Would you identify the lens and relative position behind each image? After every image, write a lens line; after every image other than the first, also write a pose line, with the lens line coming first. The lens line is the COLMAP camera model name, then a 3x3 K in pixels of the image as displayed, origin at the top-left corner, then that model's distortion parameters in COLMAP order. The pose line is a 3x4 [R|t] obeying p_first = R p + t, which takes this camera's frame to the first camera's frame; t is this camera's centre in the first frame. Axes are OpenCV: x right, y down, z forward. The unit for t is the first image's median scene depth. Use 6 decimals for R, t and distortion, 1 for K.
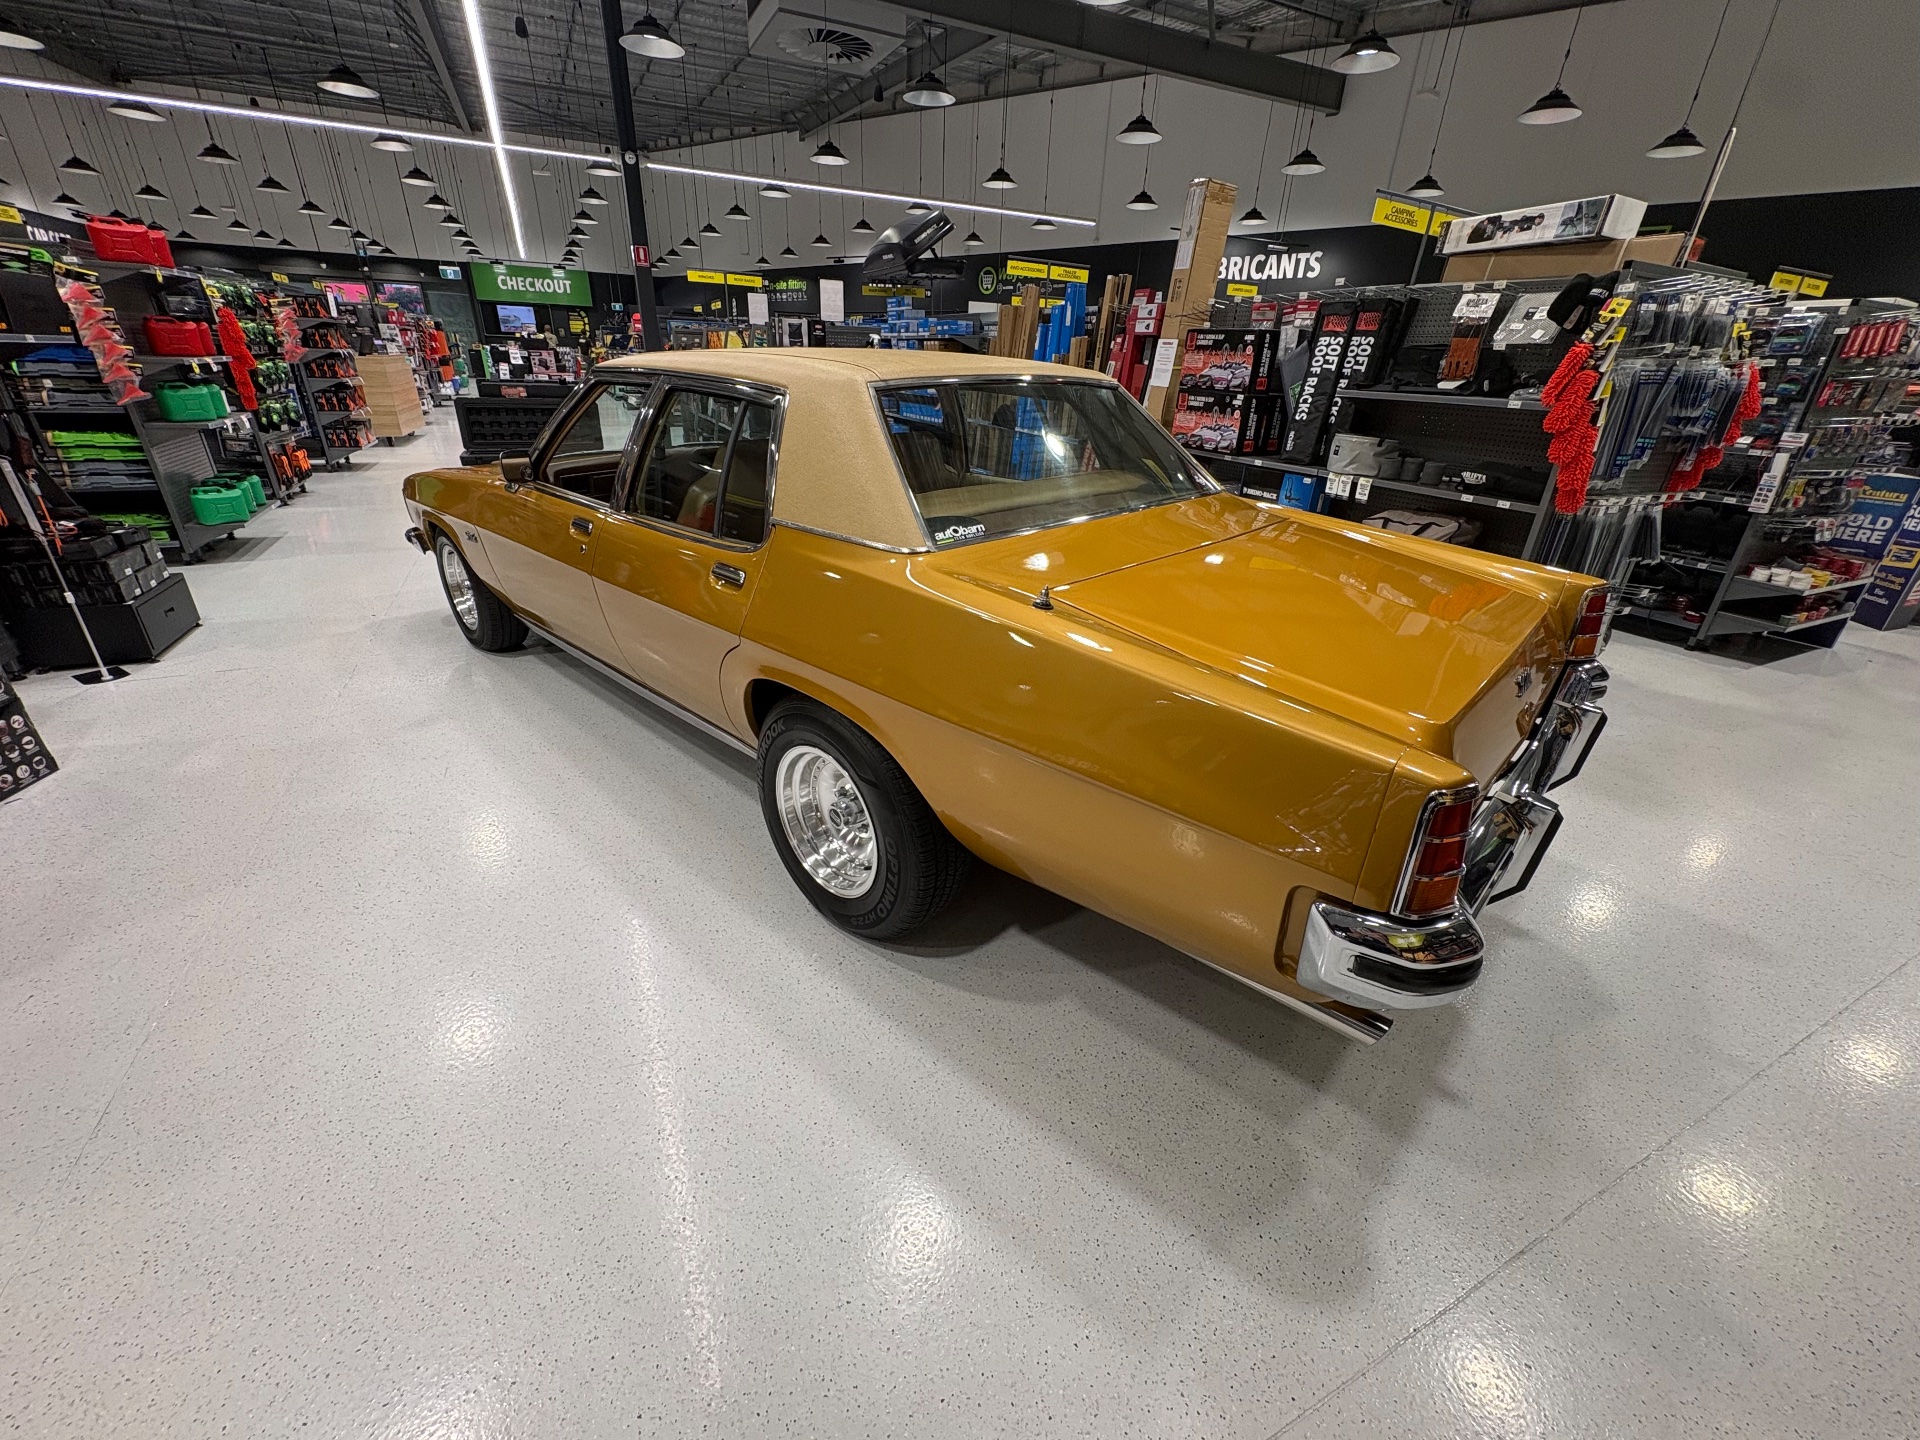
lens RADIAL K [[766.2, 0, 960.0], [0, 766.2, 715.3], [0, 0, 1]] dist [0.007430, -0.001805]
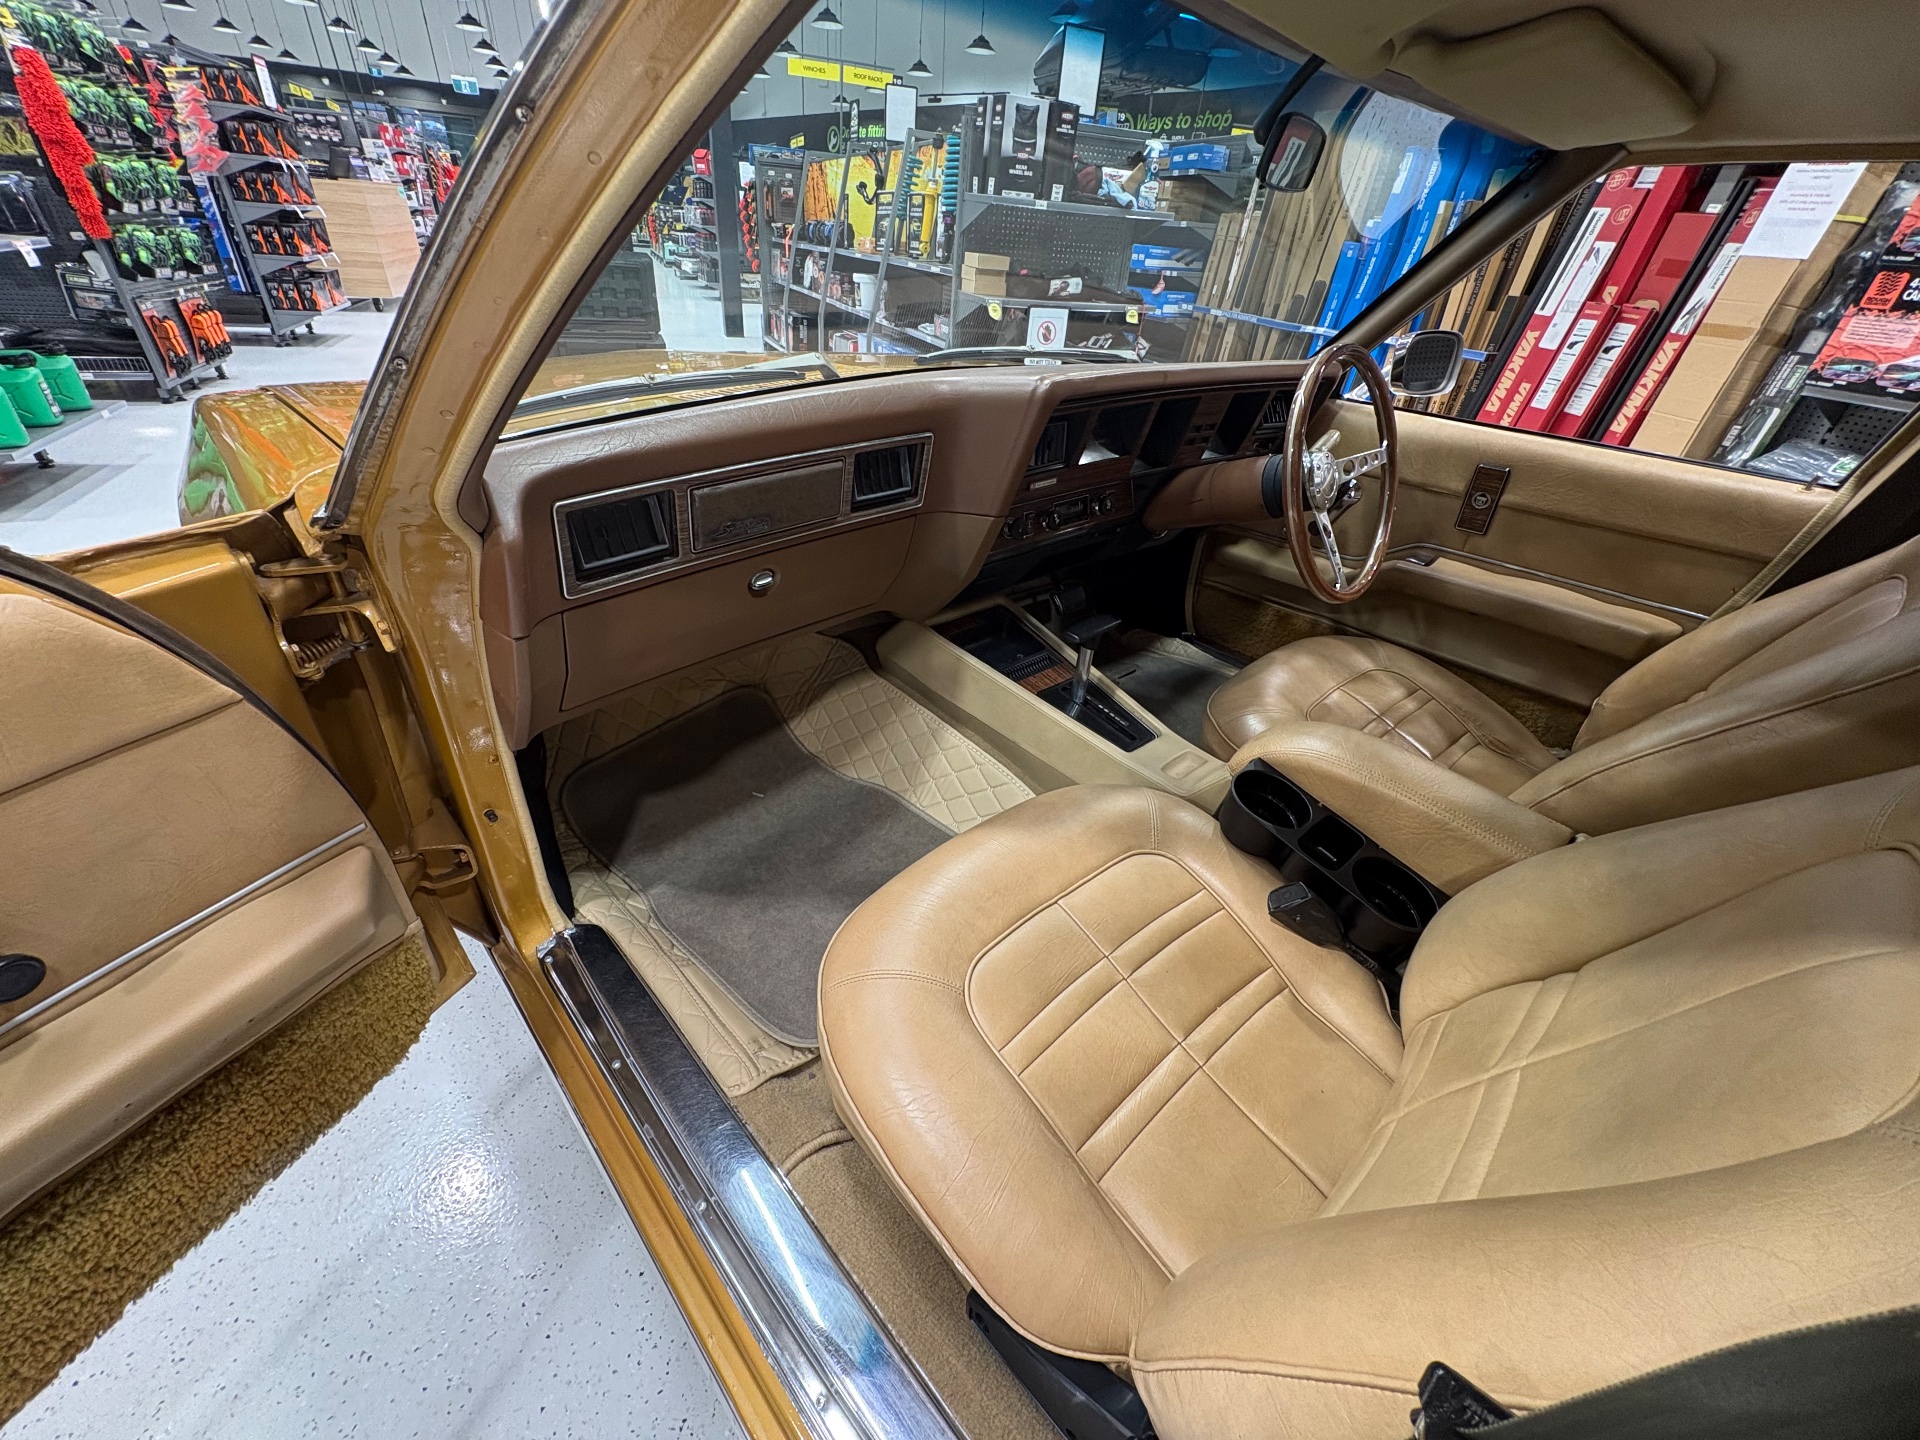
lens RADIAL K [[766.2, 0, 962.6], [0, 766.2, 712.3], [0, 0, 1]] dist [0.007430, -0.001805]
pose [[0.997192, 0.066183, -0.035038, -0.179575], [-0.061706, 0.991297, 0.116287, -0.129426], [0.042429, -0.113799, 0.992597, 0.356266]]
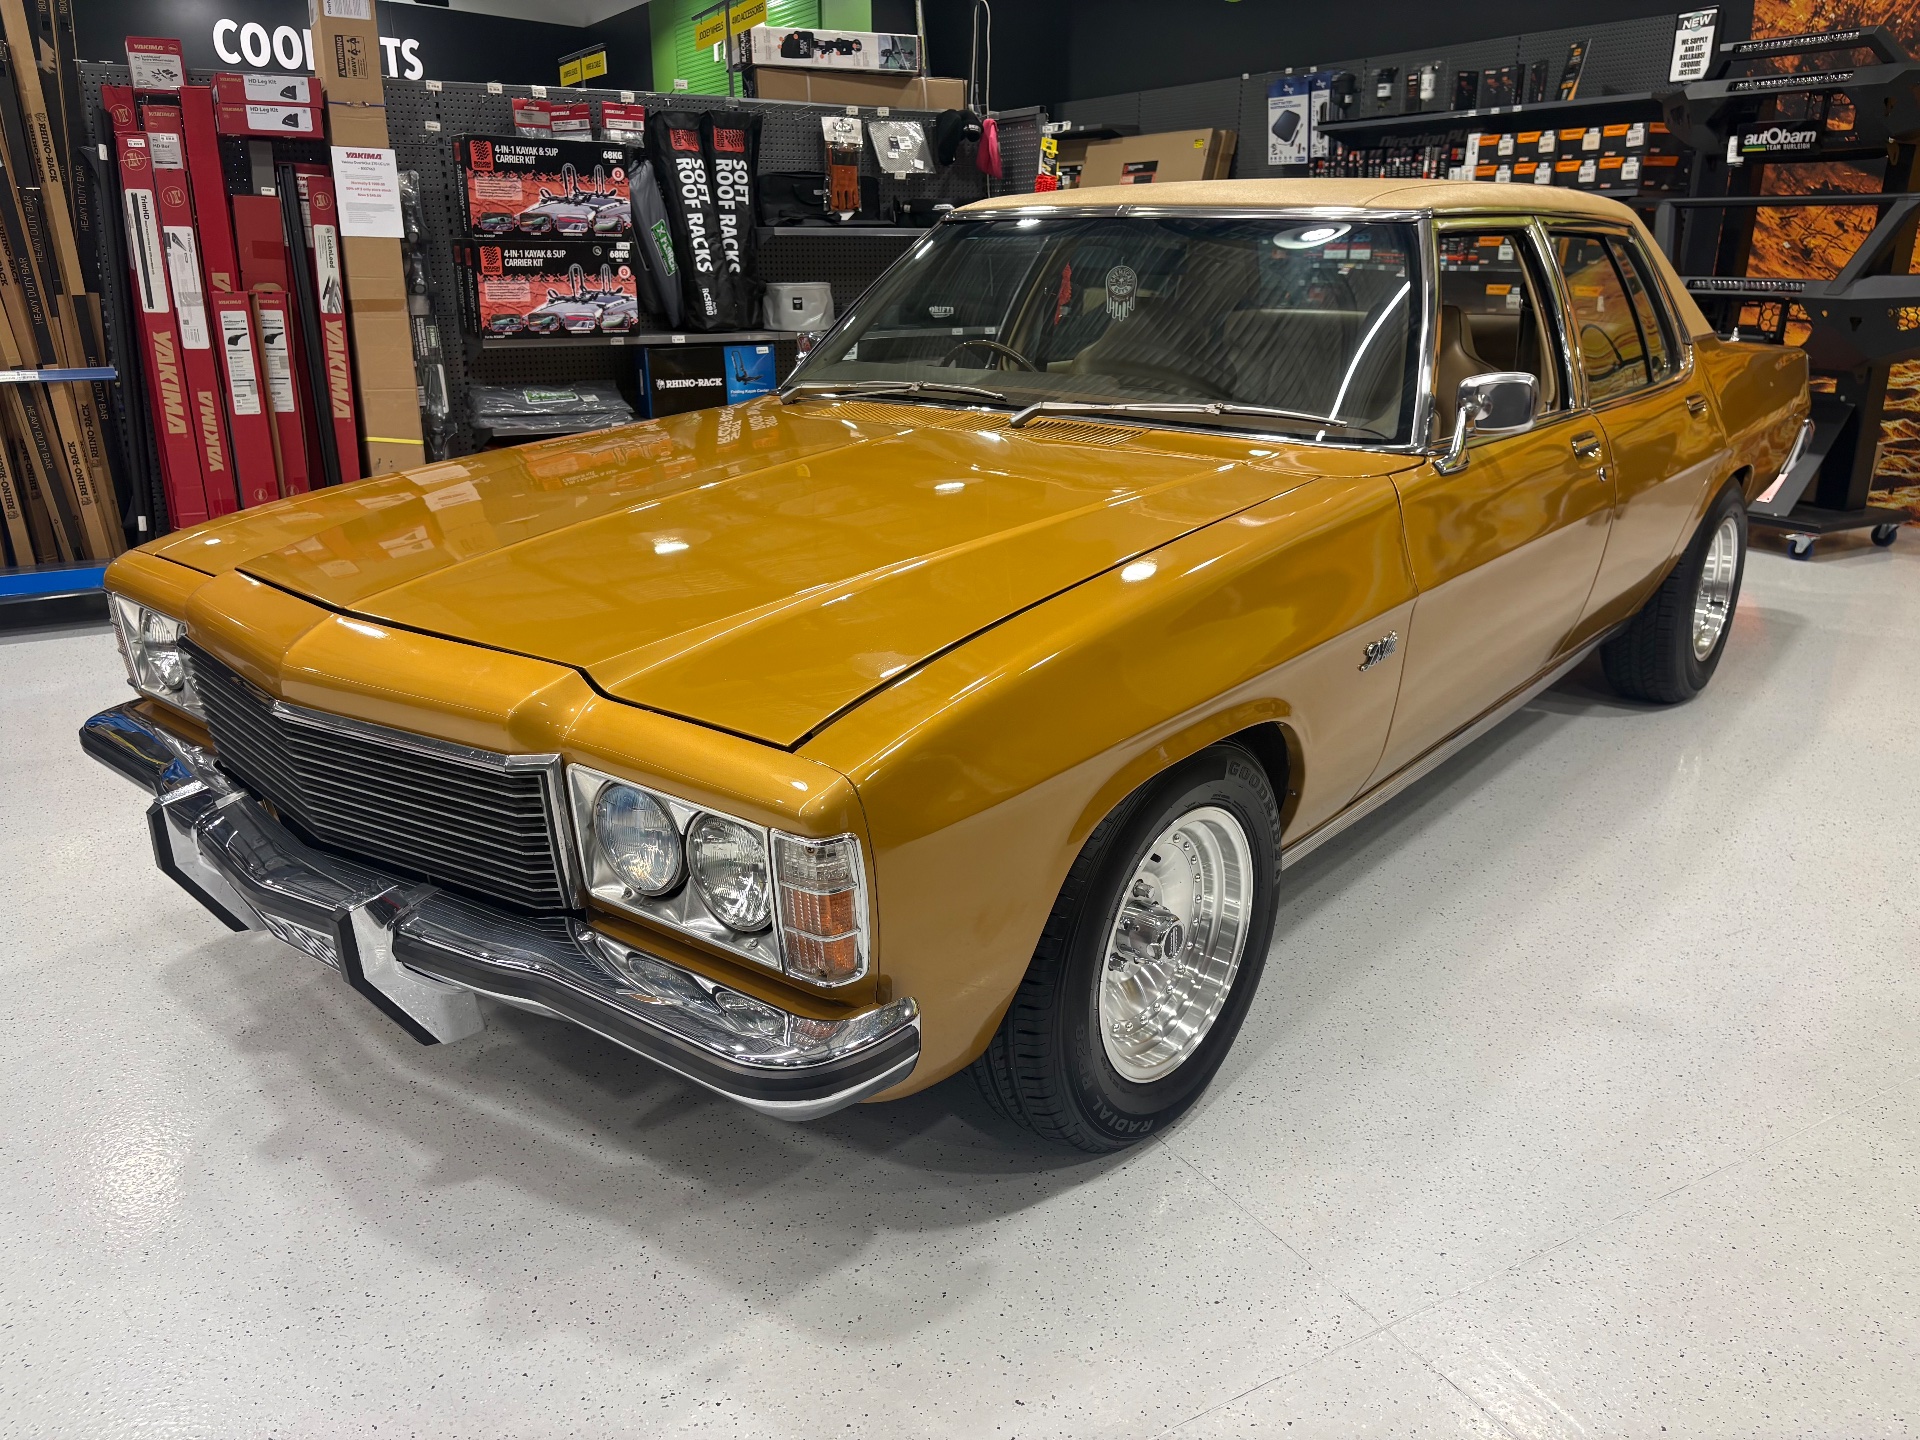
lens RADIAL K [[1462.2, 0, 970.5], [0, 1462.2, 726.0], [0, 0, 1]] dist [0.026075, -0.016120]
pose [[-0.070086, -0.345679, 0.935732, -0.633953], [0.418319, 0.841389, 0.342160, -0.257052], [-0.905592, 0.415415, 0.085634, 0.548385]]
